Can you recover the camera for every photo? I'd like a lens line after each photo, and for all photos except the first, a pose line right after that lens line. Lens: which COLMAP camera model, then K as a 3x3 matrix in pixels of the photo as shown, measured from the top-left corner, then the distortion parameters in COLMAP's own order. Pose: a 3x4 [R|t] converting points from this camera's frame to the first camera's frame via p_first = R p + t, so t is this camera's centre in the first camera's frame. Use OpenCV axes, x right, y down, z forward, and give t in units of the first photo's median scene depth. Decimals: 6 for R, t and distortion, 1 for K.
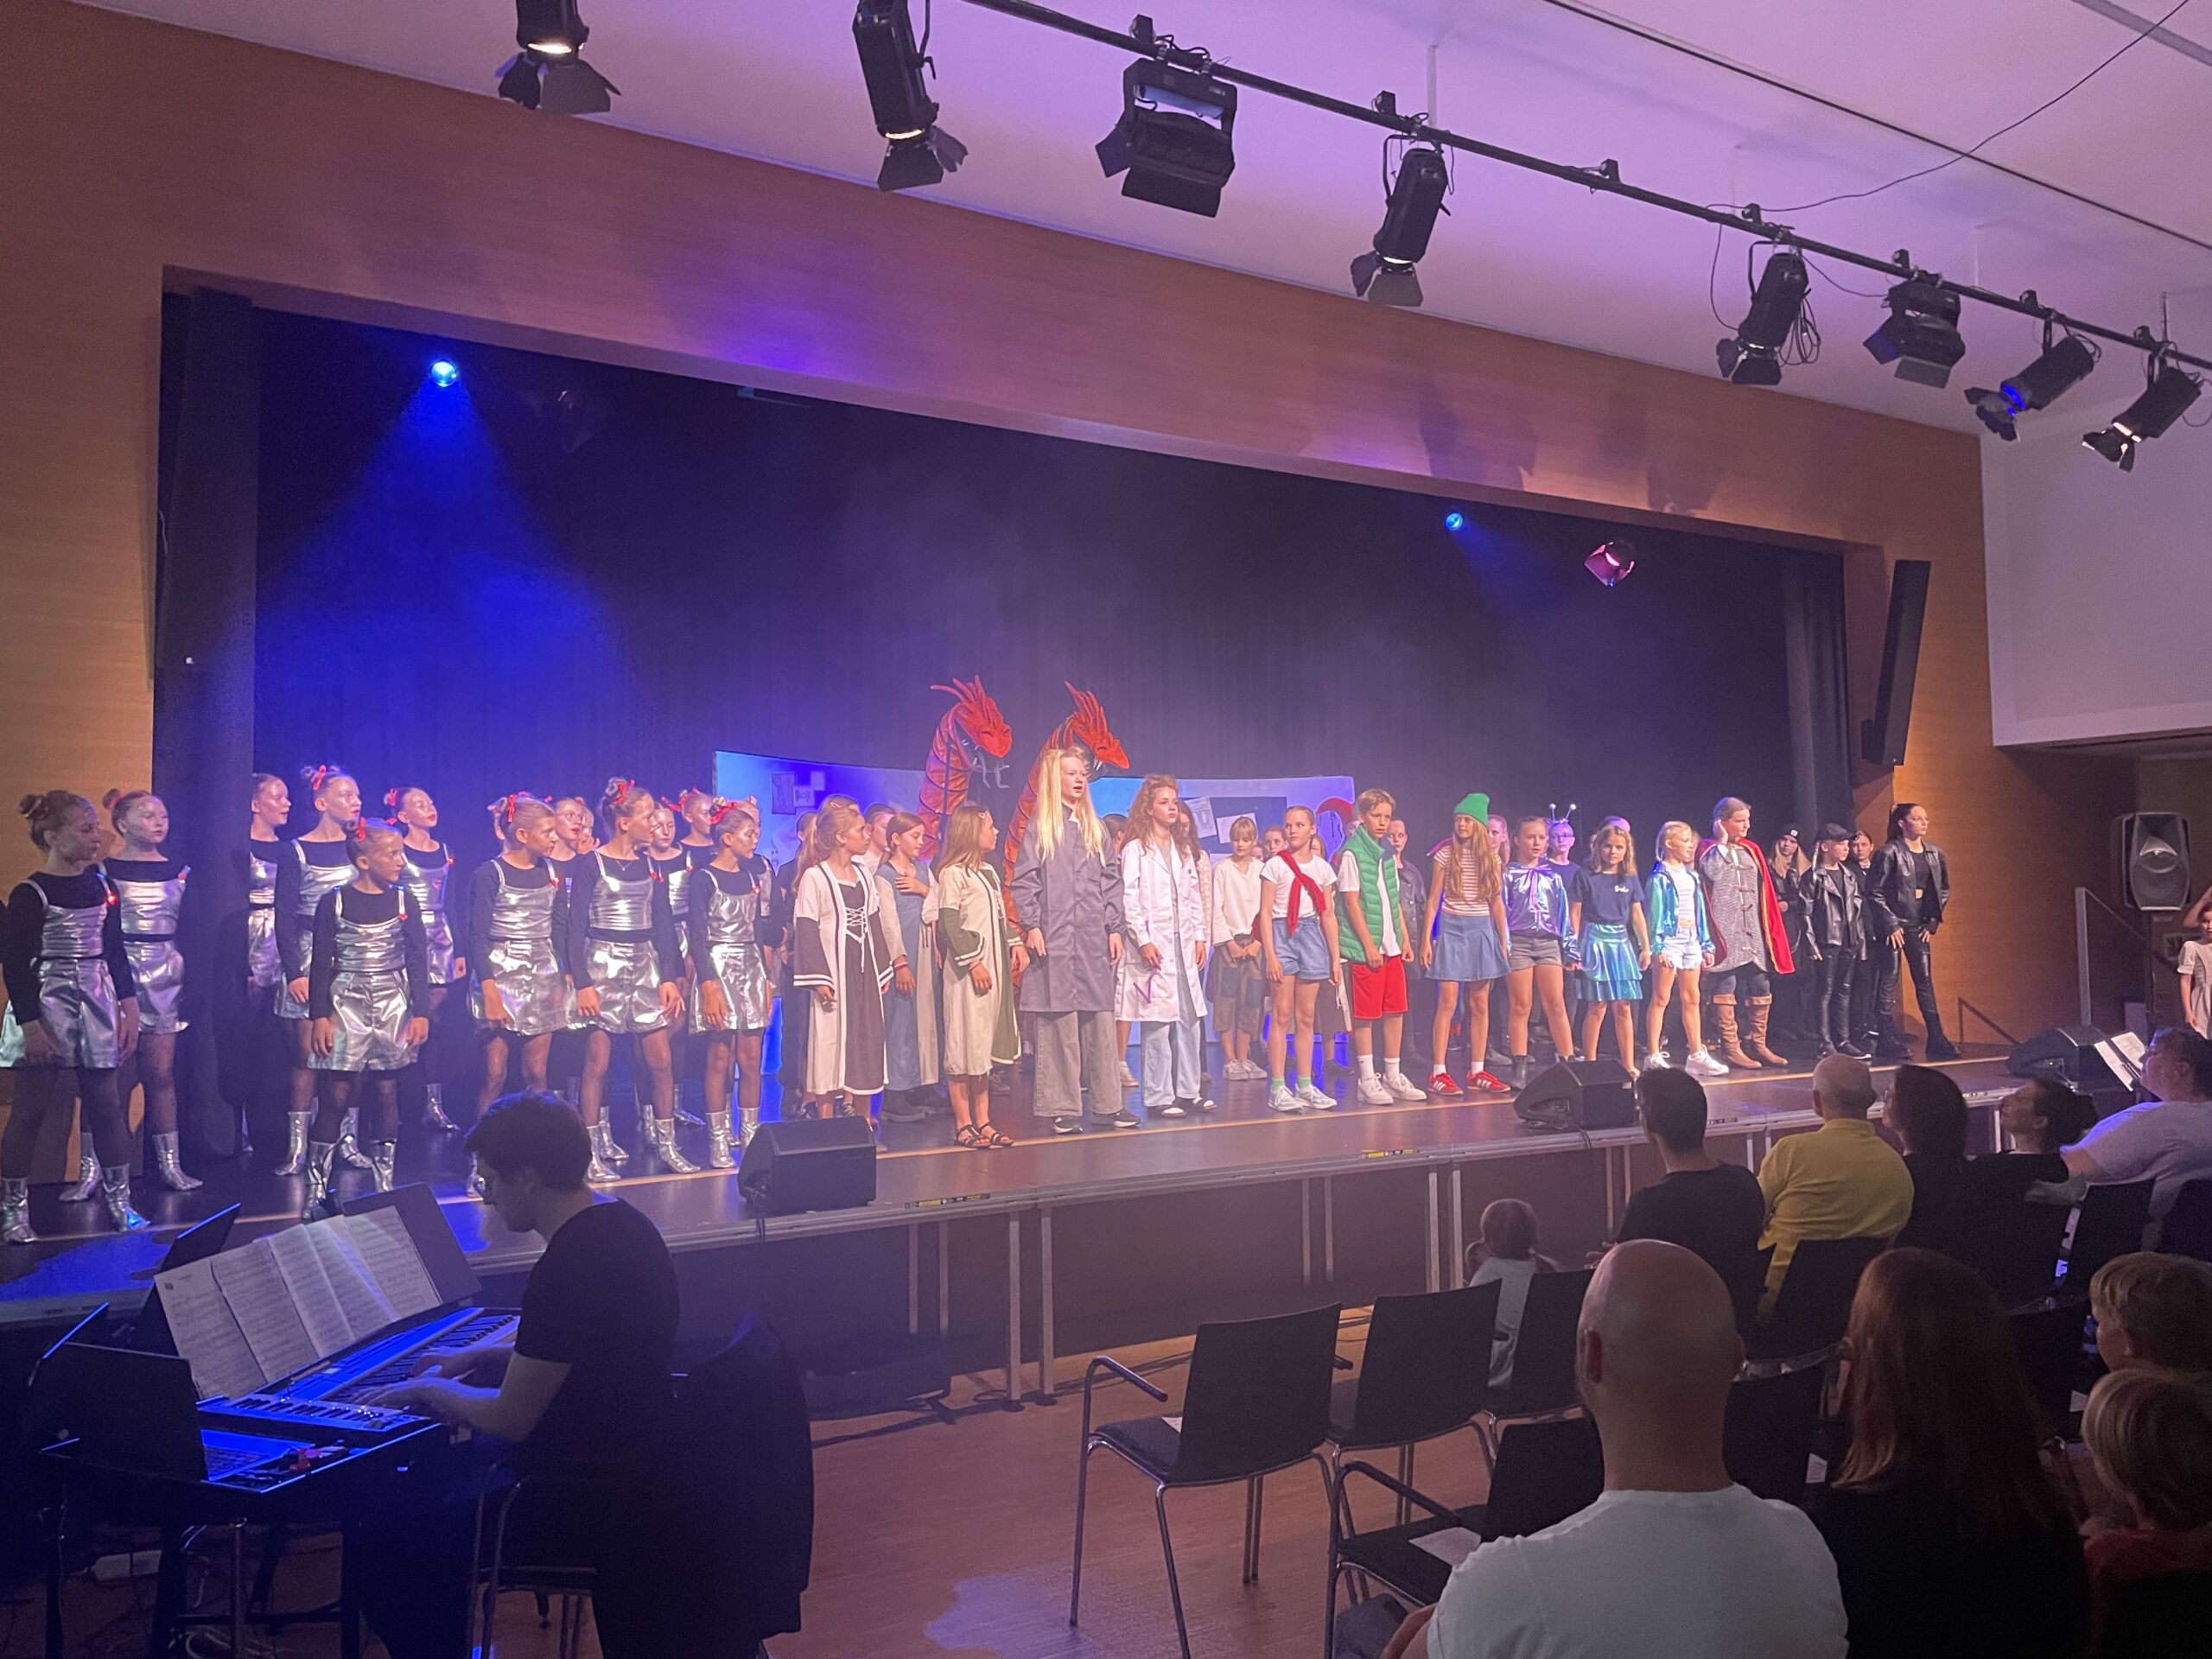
lens RADIAL K [[1667.2, 0, 1092.8], [0, 1667.2, 839.5], [0, 0, 1]] dist [0.005414, -0.016202]
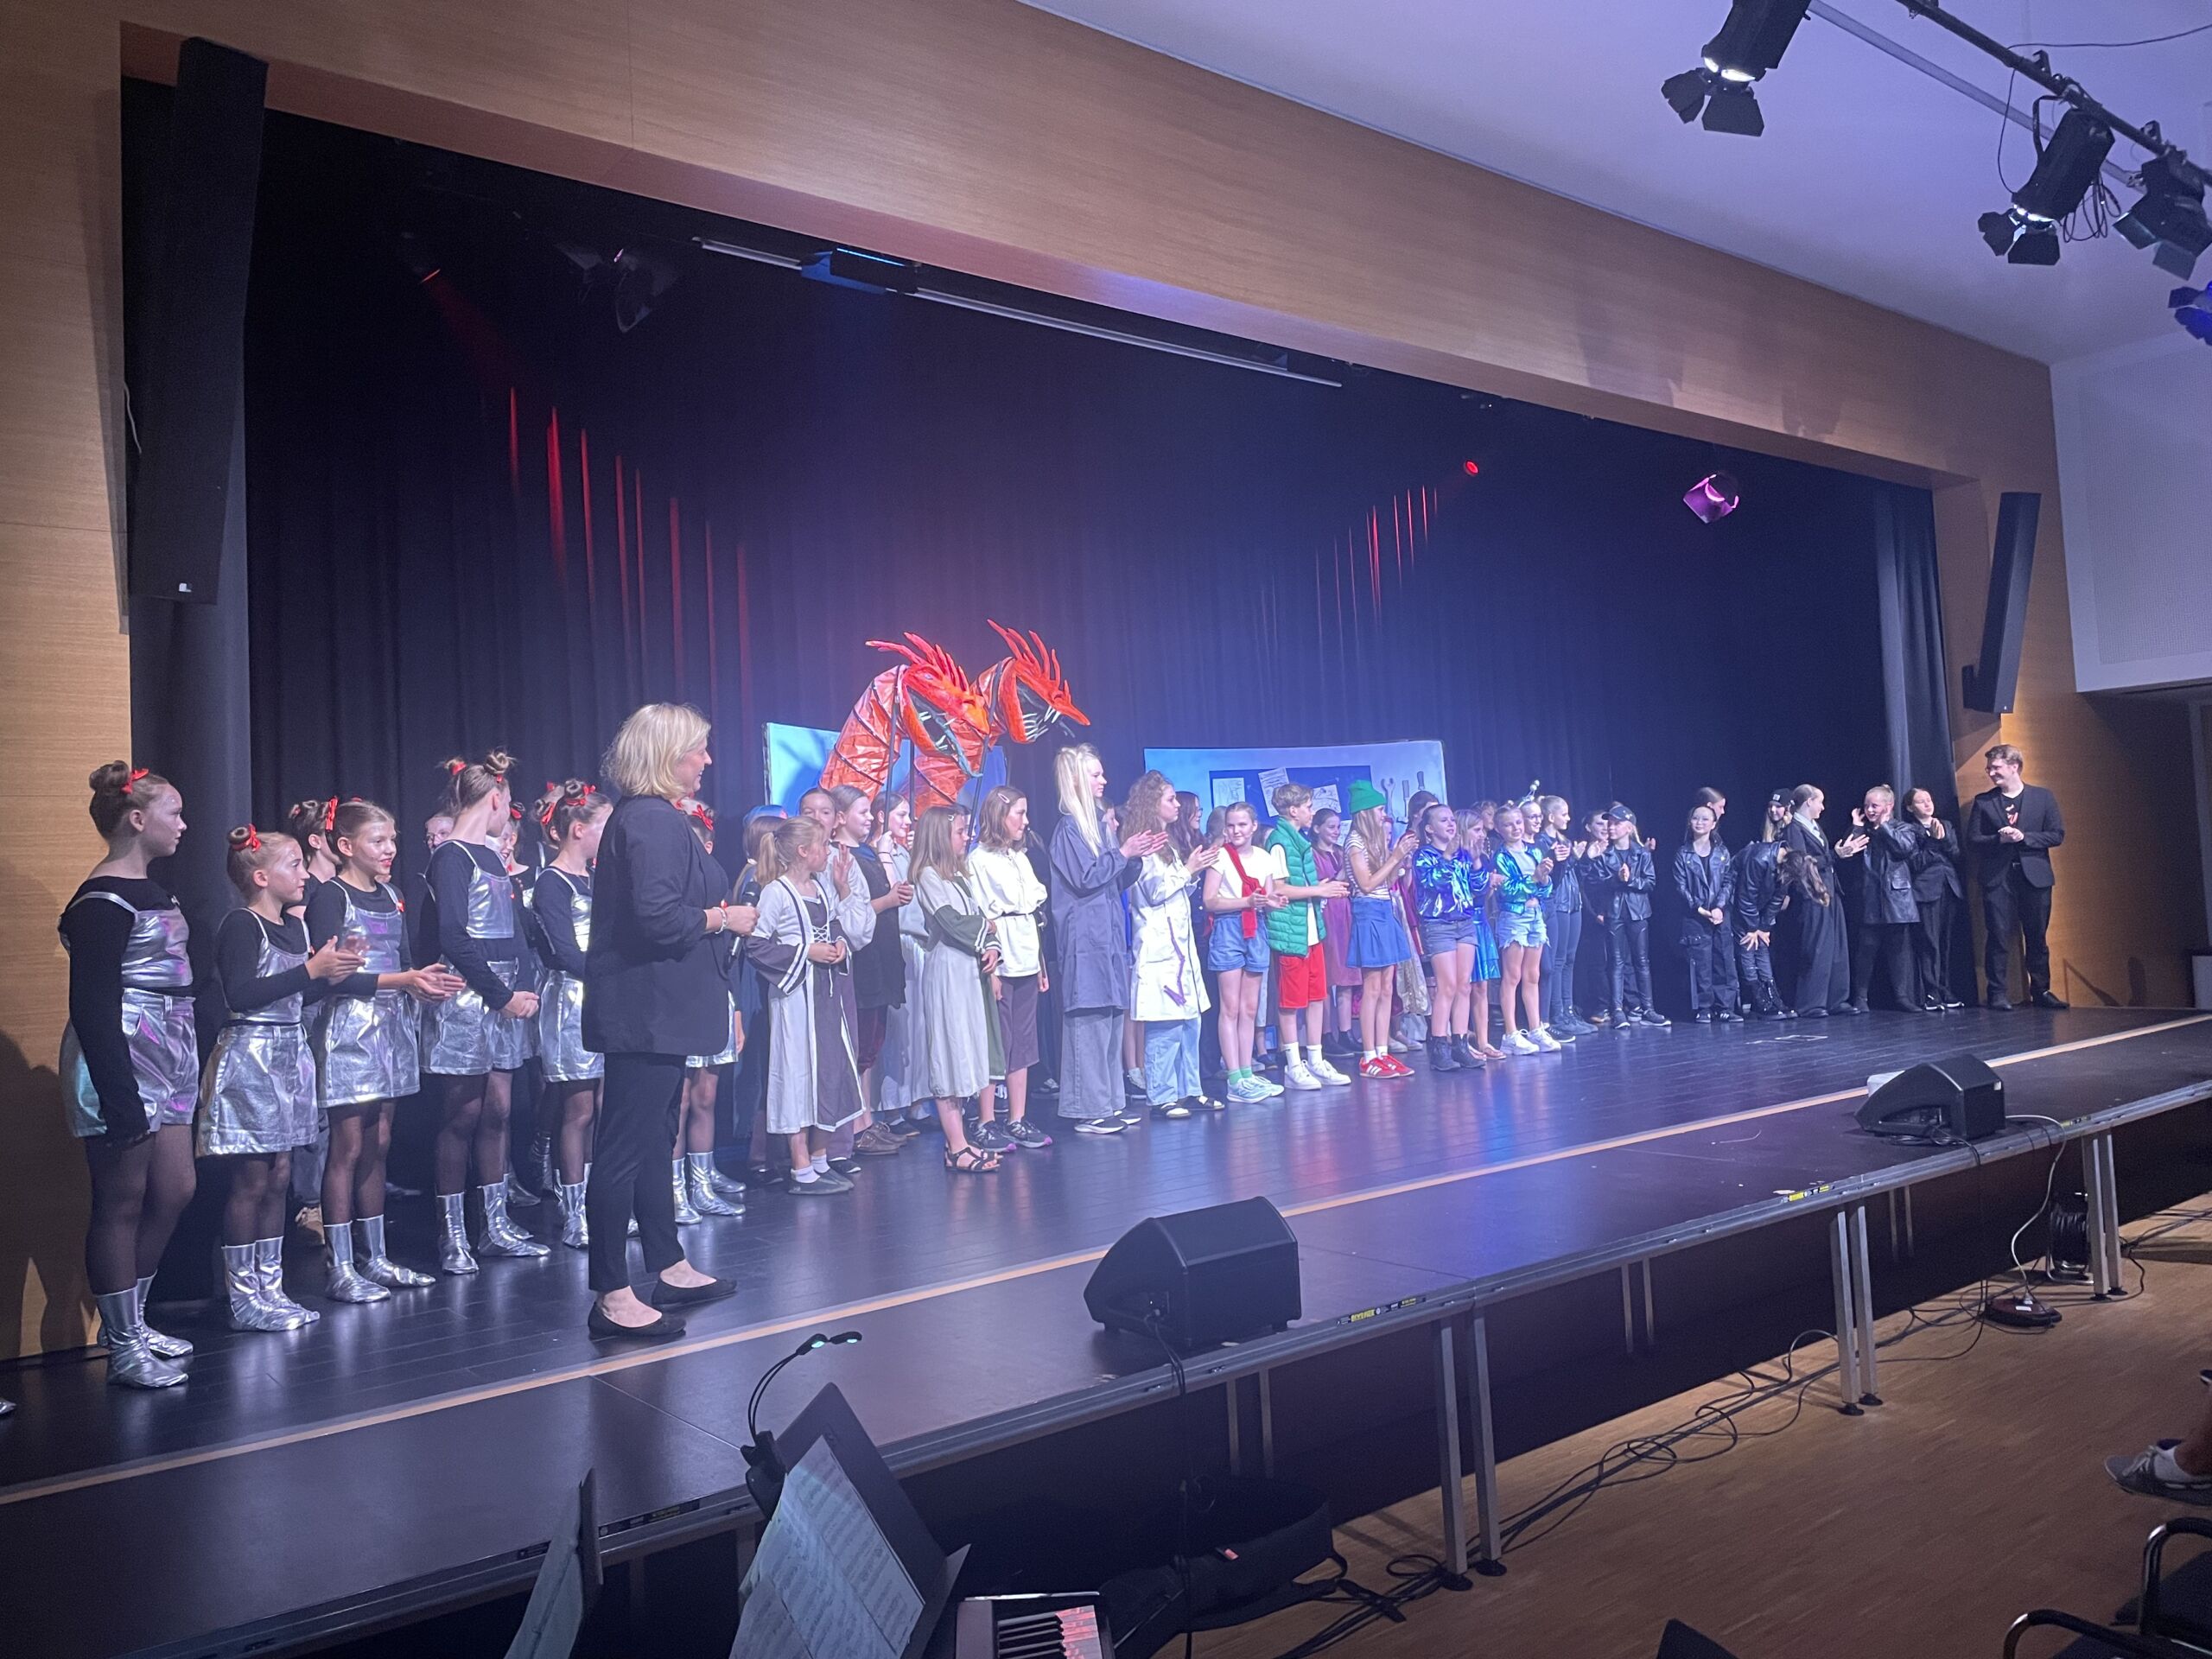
lens RADIAL K [[1667.2, 0, 1113.6], [0, 1667.2, 836.7], [0, 0, 1]] dist [0.005414, -0.016202]
pose [[0.990793, -0.032826, 0.131343, -0.165964], [0.032172, 0.999457, 0.007094, 0.001968], [-0.131504, -0.002804, 0.991312, 0.173211]]
